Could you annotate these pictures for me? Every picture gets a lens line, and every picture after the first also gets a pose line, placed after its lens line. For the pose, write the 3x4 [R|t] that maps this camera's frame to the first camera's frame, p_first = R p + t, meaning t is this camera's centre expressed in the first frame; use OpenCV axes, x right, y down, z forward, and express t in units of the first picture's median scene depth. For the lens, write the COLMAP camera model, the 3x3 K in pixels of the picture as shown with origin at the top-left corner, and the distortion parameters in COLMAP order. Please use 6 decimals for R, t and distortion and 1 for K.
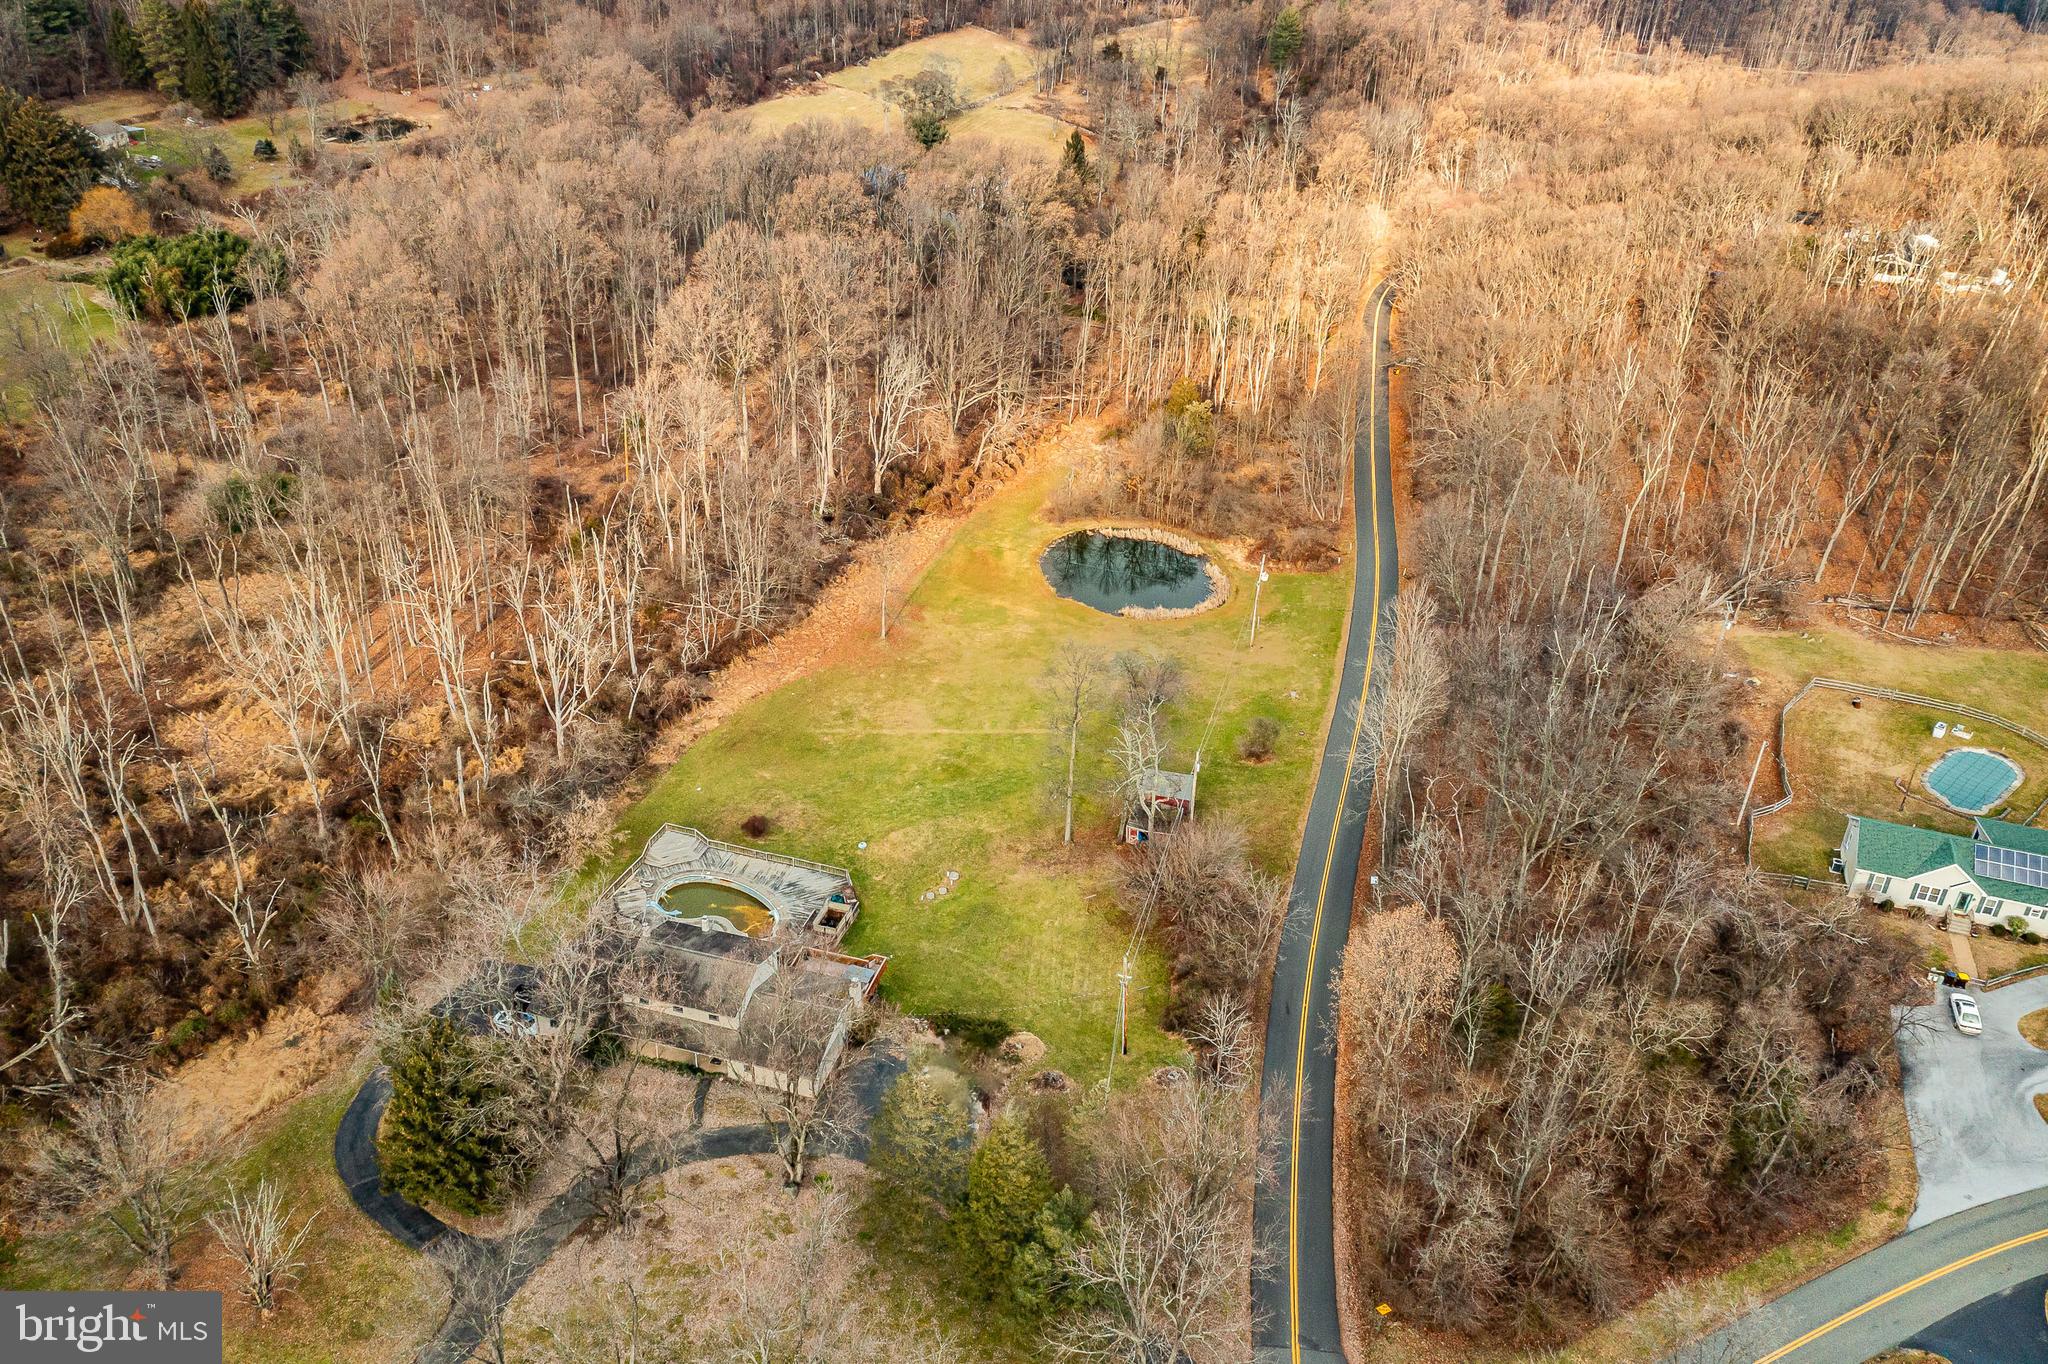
lens RADIAL K [[1622.1, 0, 1019.0], [0, 1622.1, 671.4], [0, 0, 1]] dist [0.009301, 0.014620]
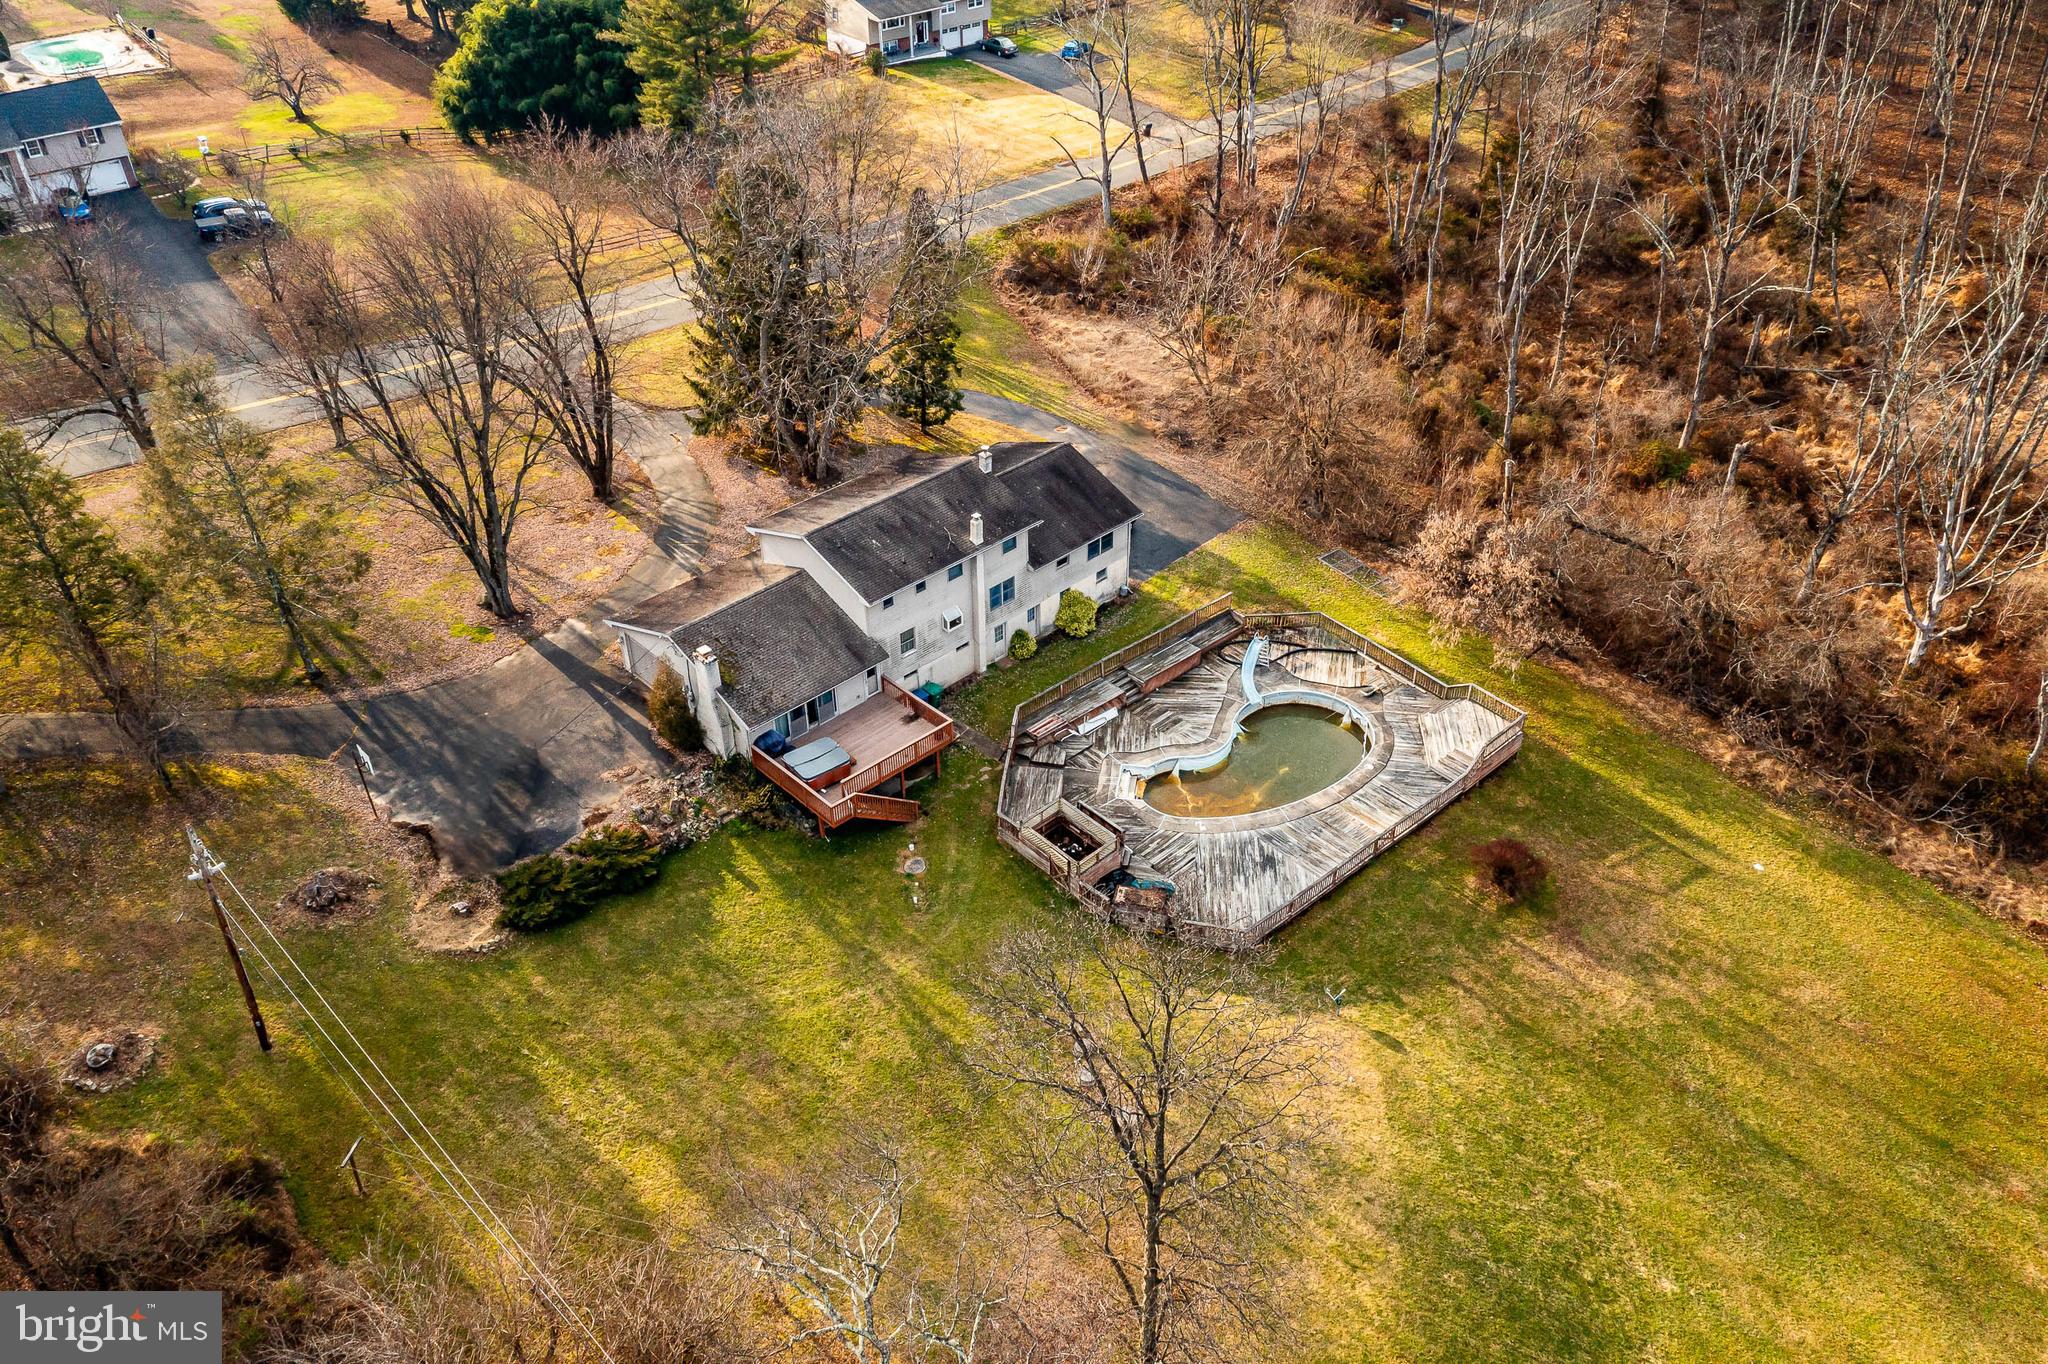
lens RADIAL K [[1619.1, 0, 1024.0], [0, 1619.1, 682.0], [0, 0, 1]] dist [-0.005712, 0.040801]
pose [[-0.510488, 0.493889, -0.703900, 0.115227], [-0.422175, 0.569189, 0.705543, -0.114861], [0.749113, 0.657341, -0.082056, 0.586587]]
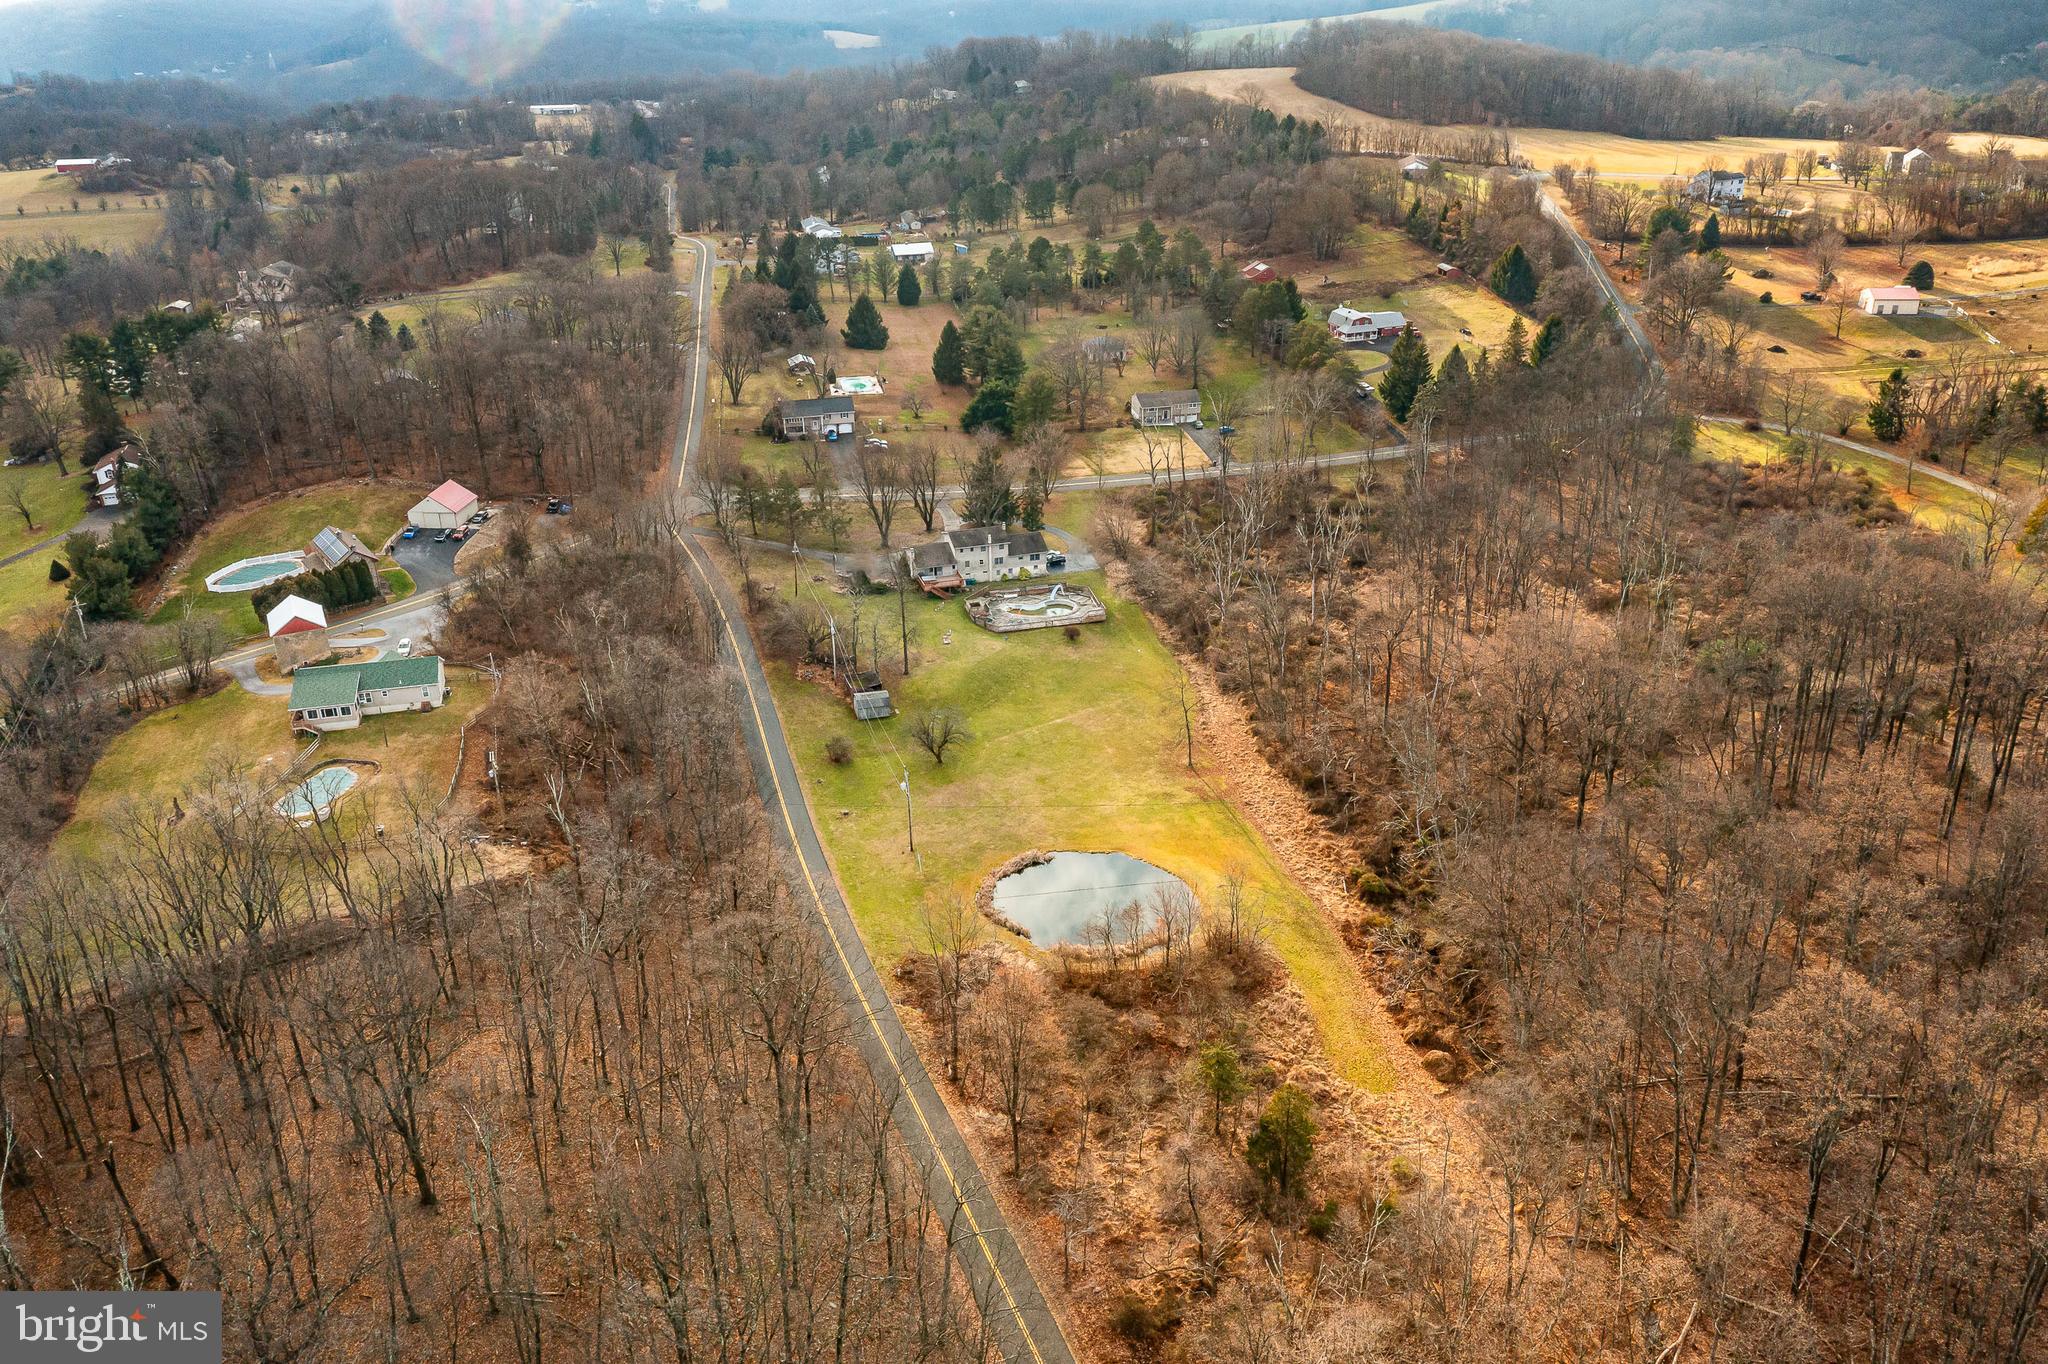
lens RADIAL K [[1629.2, 0, 1021.8], [0, 1629.2, 669.1], [0, 0, 1]] dist [-0.000381, 0.046786]
pose [[-0.844341, 0.212408, -0.491906, 0.470925], [-0.268431, 0.626856, 0.731434, -0.718848], [0.463717, 0.749623, -0.472263, 1.168421]]
